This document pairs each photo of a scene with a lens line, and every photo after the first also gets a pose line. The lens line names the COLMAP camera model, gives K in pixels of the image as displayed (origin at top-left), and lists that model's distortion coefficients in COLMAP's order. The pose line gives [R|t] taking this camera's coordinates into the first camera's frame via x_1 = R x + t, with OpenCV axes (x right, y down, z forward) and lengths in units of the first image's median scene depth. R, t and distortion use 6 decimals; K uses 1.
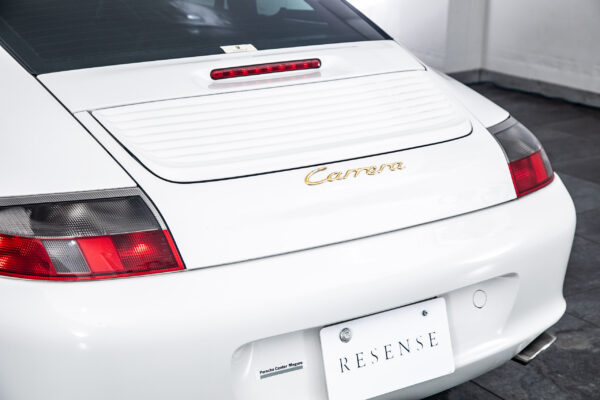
lens RADIAL K [[1128.2, 0, 300.0], [0, 1128.2, 200.0], [0, 0, 1]] dist [0.307918, 0.106609]
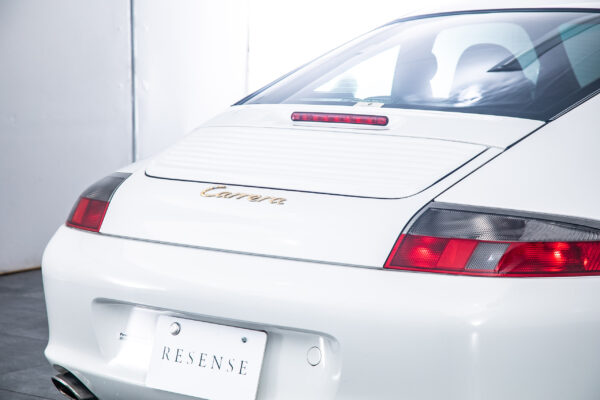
lens RADIAL K [[1668.3, 0, 300.0], [0, 1668.3, 200.0], [0, 0, 1]] dist [0.635722, 0.179999]
pose [[0.267986, 0.095410, -0.958687, 1.630349], [-0.286427, 0.957980, 0.015273, -0.062474], [0.919860, 0.270501, 0.284053, 0.600102]]
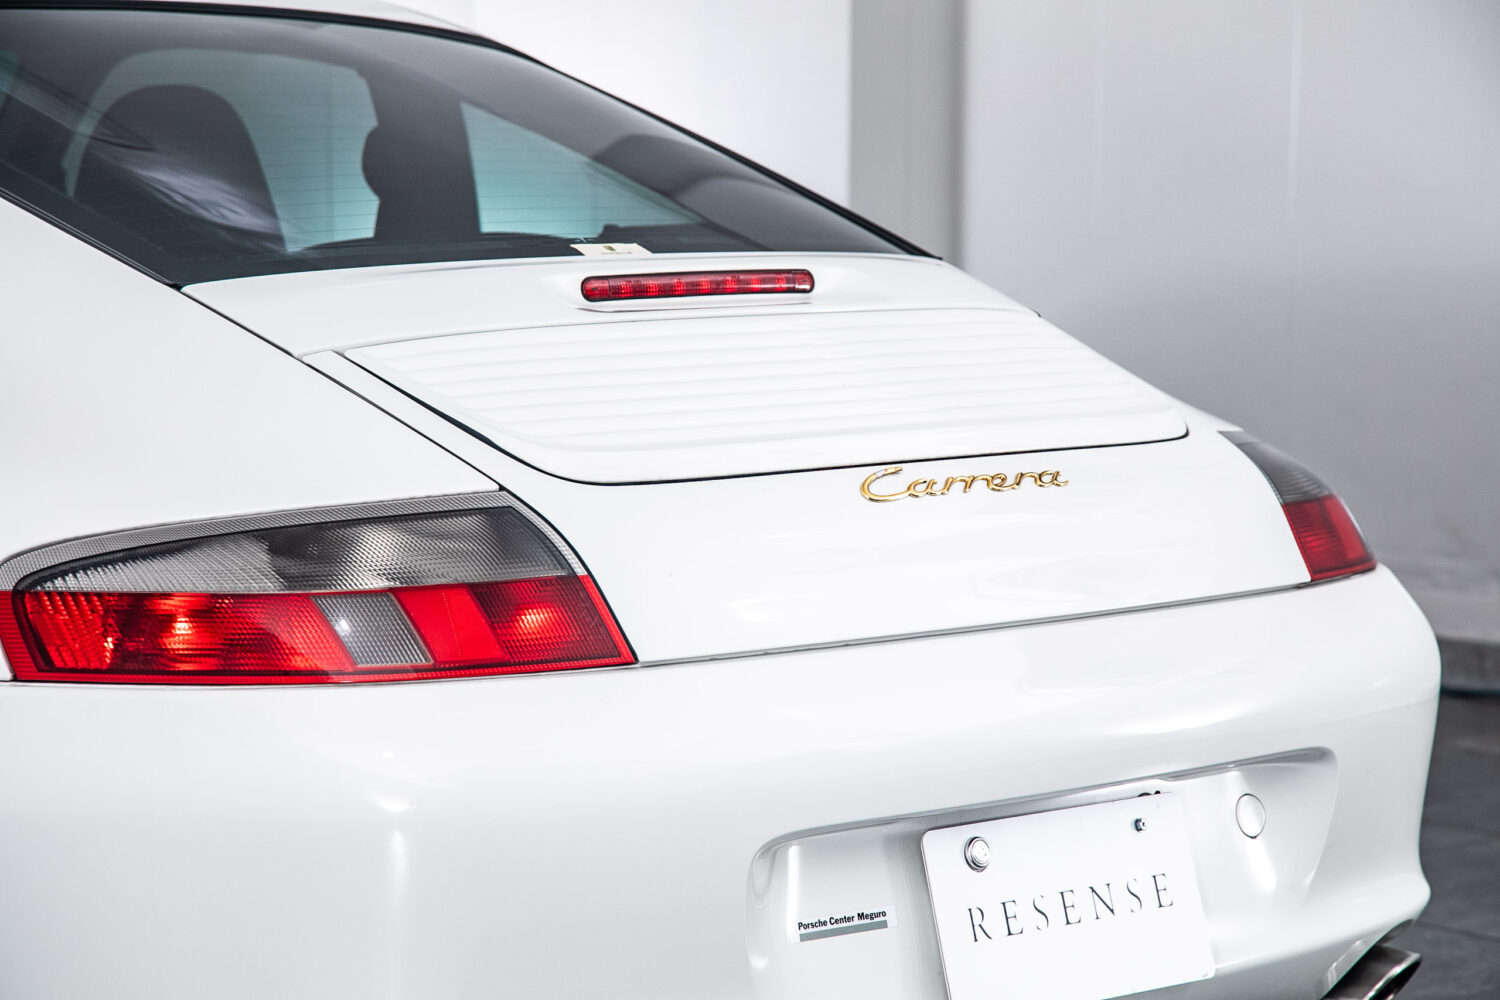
lens RADIAL K [[4170.6, 0, 750.0], [0, 4170.6, 500.0], [0, 0, 1]] dist [0.635722, 0.179999]
pose [[0.986411, -0.021460, 0.162890, -0.288077], [0.053168, 0.979780, -0.192886, 0.281868], [-0.155457, 0.198925, 0.967606, -0.505468]]
